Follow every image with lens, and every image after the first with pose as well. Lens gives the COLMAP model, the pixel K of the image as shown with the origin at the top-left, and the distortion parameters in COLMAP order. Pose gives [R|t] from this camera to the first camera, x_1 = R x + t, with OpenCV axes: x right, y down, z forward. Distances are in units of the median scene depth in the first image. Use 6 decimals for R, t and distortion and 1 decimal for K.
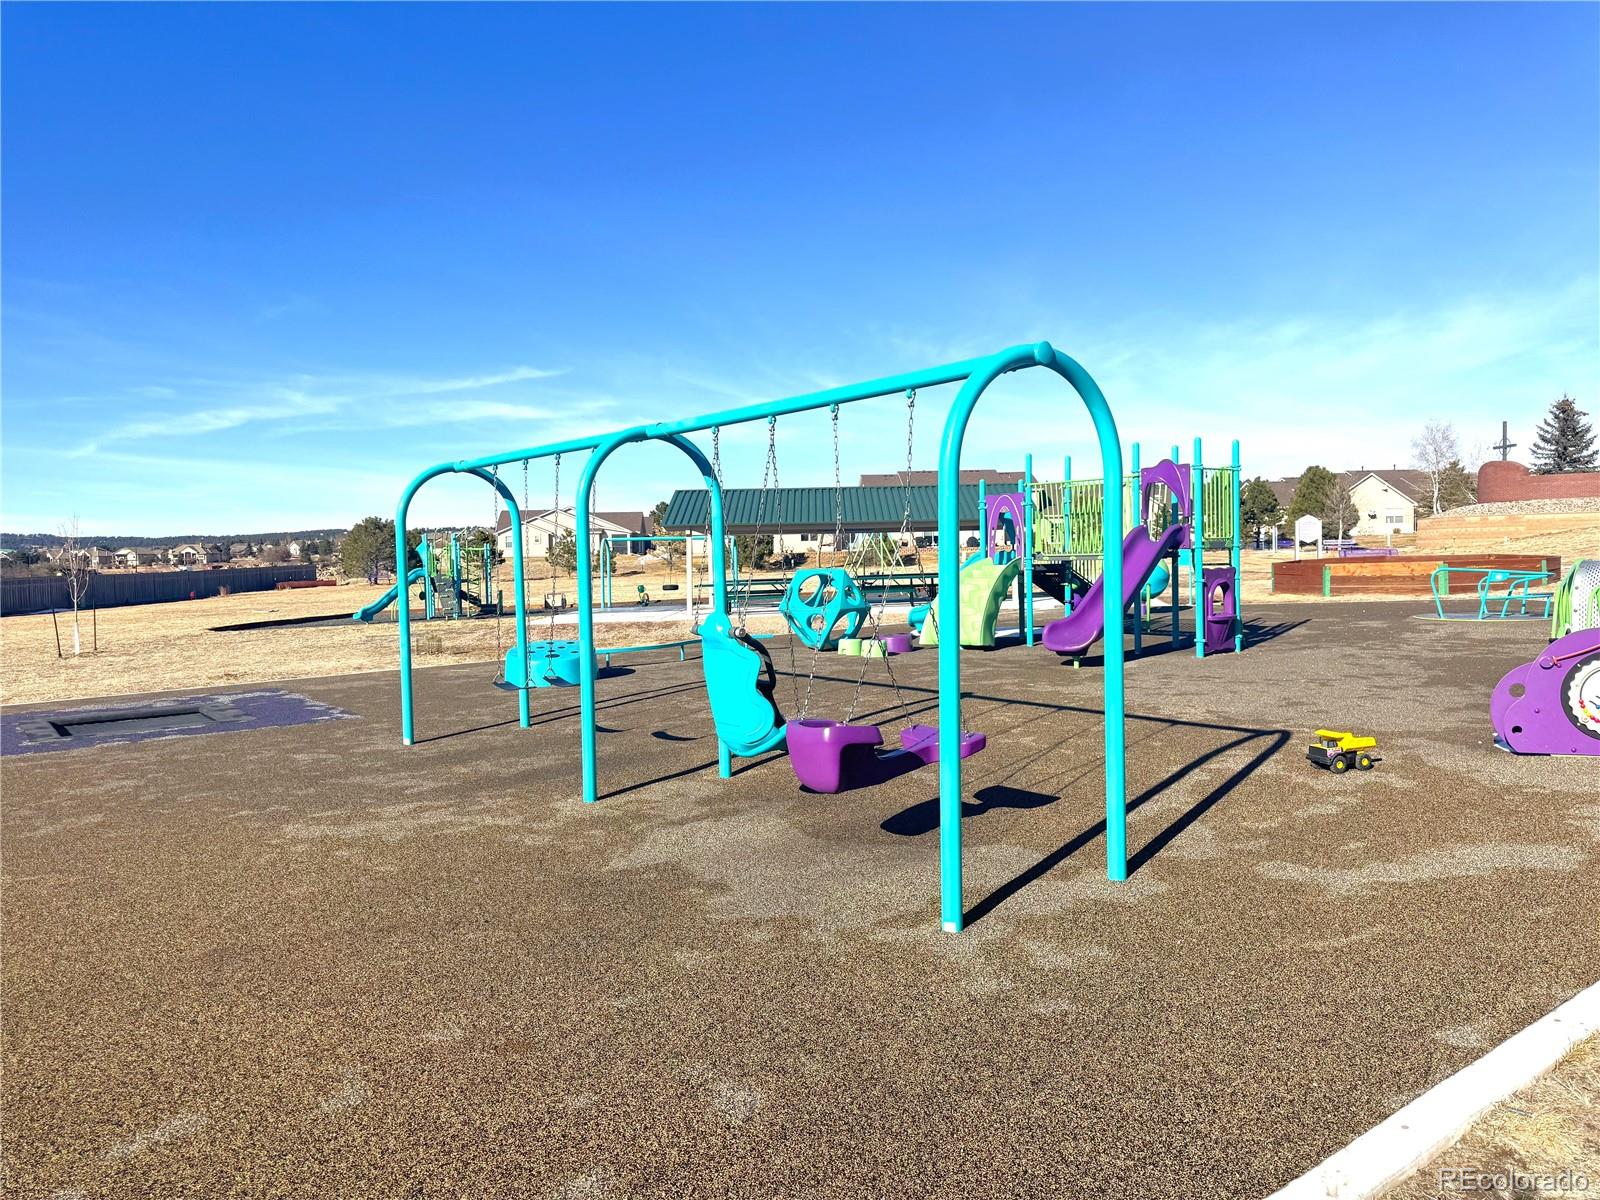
lens RADIAL K [[919.9, 0, 800.0], [0, 919.9, 600.0], [0, 0, 1]] dist [-0.000761, -0.023012]
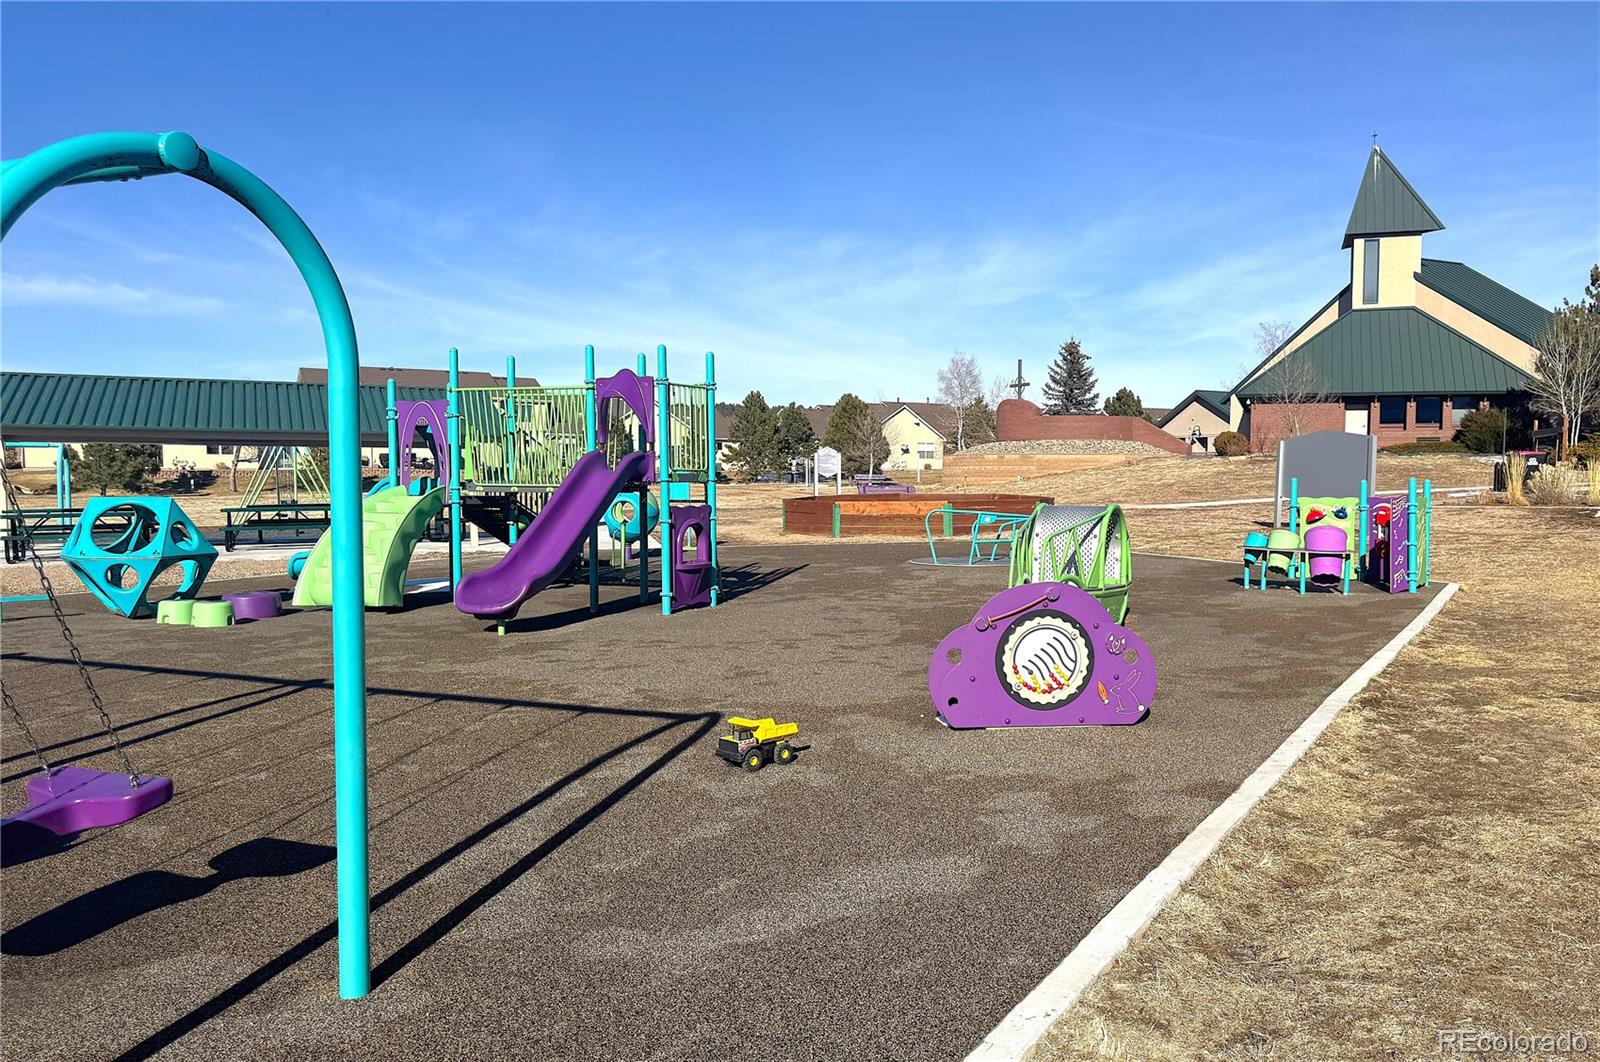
lens RADIAL K [[1075.9, 0, 800.0], [0, 1075.9, 531.0], [0, 0, 1]] dist [0.042627, -0.098309]
pose [[0.906106, 0.007464, 0.422984, 0.129236], [-0.007008, 0.999972, -0.002633, -0.009739], [-0.422992, -0.000579, 0.906133, 0.077048]]
